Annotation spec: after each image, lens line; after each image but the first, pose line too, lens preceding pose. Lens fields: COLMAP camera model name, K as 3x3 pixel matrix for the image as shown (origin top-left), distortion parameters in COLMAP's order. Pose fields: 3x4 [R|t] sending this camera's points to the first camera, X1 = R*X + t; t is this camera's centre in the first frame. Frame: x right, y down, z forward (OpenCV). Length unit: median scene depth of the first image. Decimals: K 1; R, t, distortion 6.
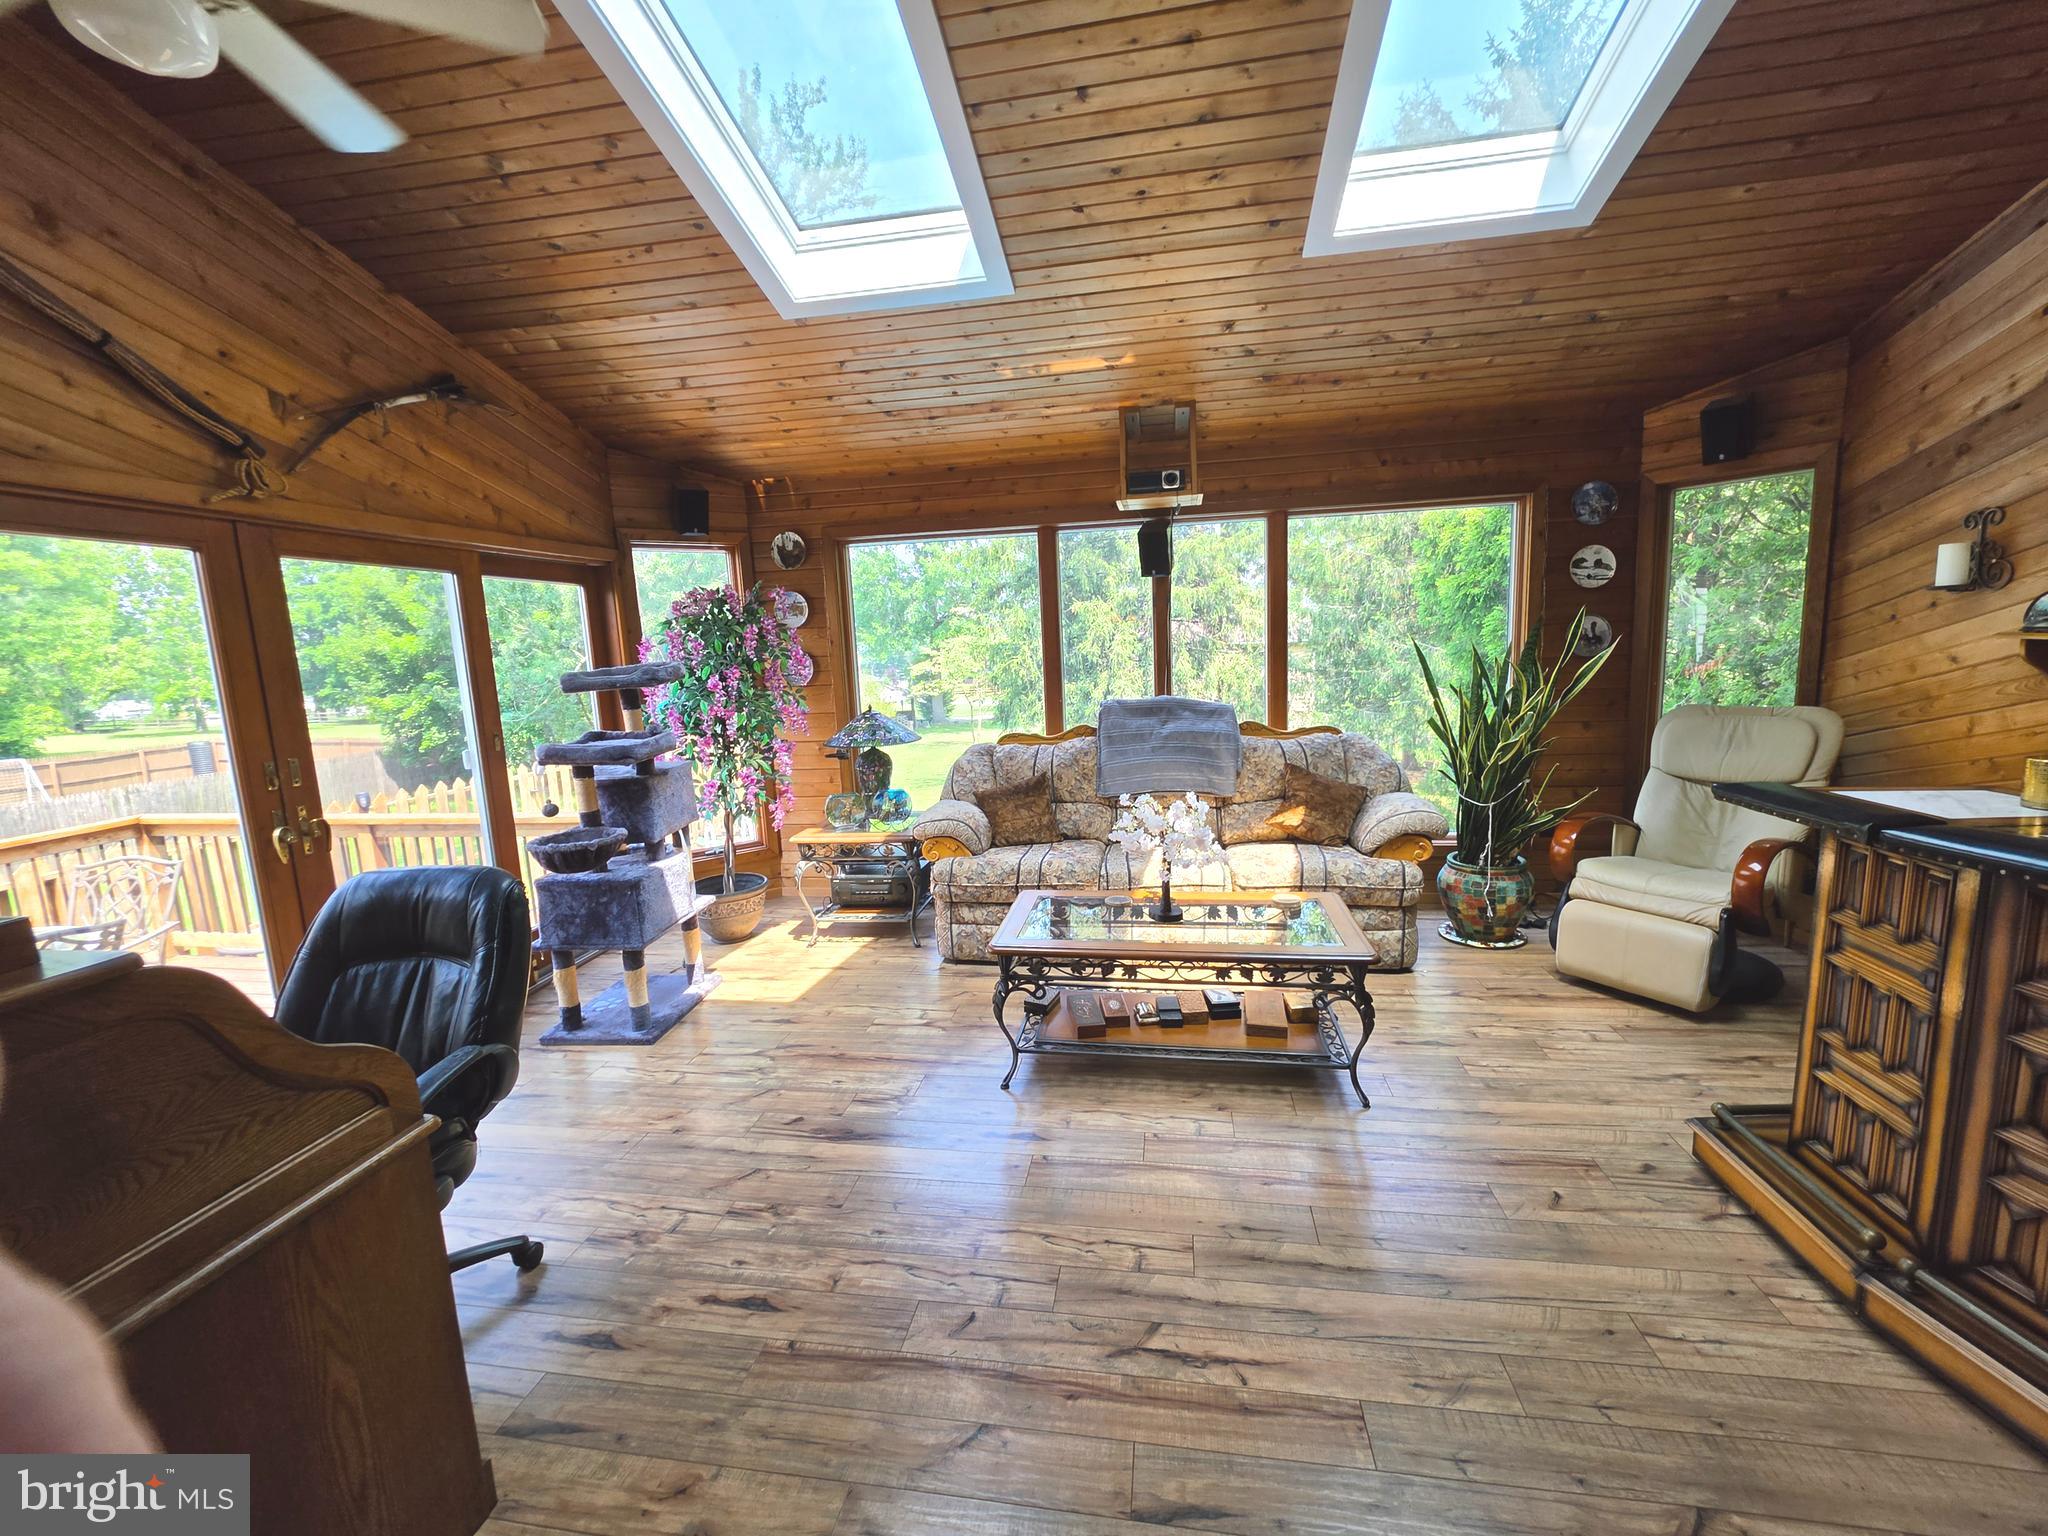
lens RADIAL K [[820.9, 0, 1030.9], [0, 820.9, 765.9], [0, 0, 1]] dist [-0.002988, 0.000122]
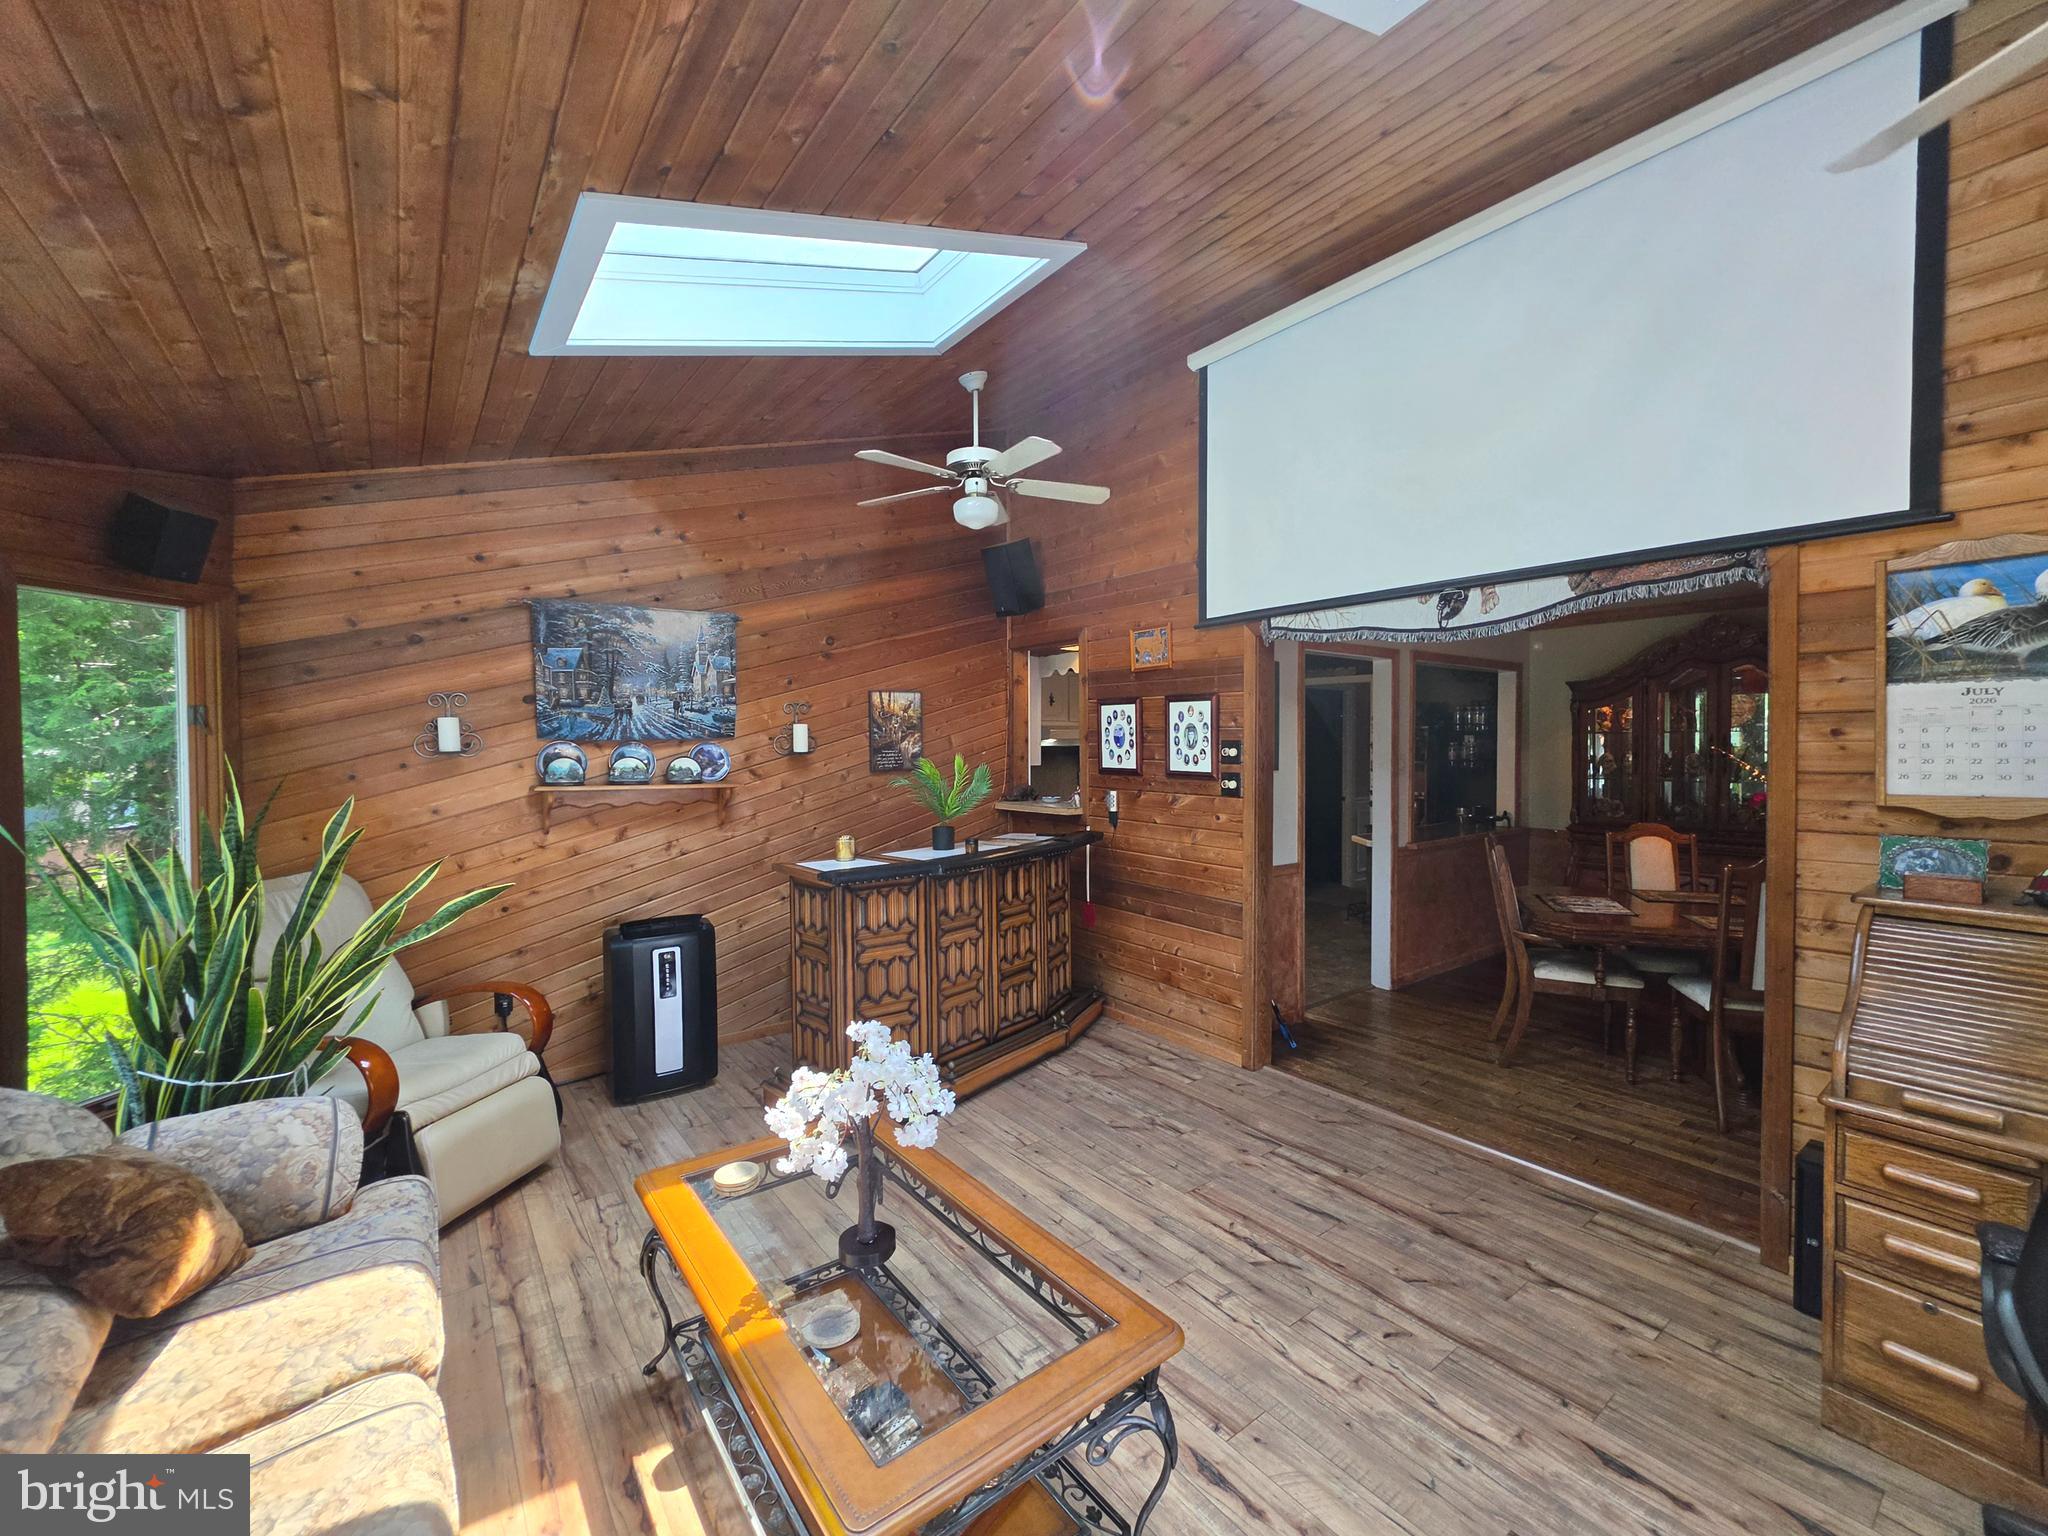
lens RADIAL K [[820.9, 0, 1030.9], [0, 820.9, 765.9], [0, 0, 1]] dist [-0.002988, 0.000122]
pose [[-0.722206, 0.029656, 0.691042, -0.319282], [0.138528, 0.985040, 0.102501, -0.191922], [-0.677664, 0.169755, -0.715510, 1.213613]]
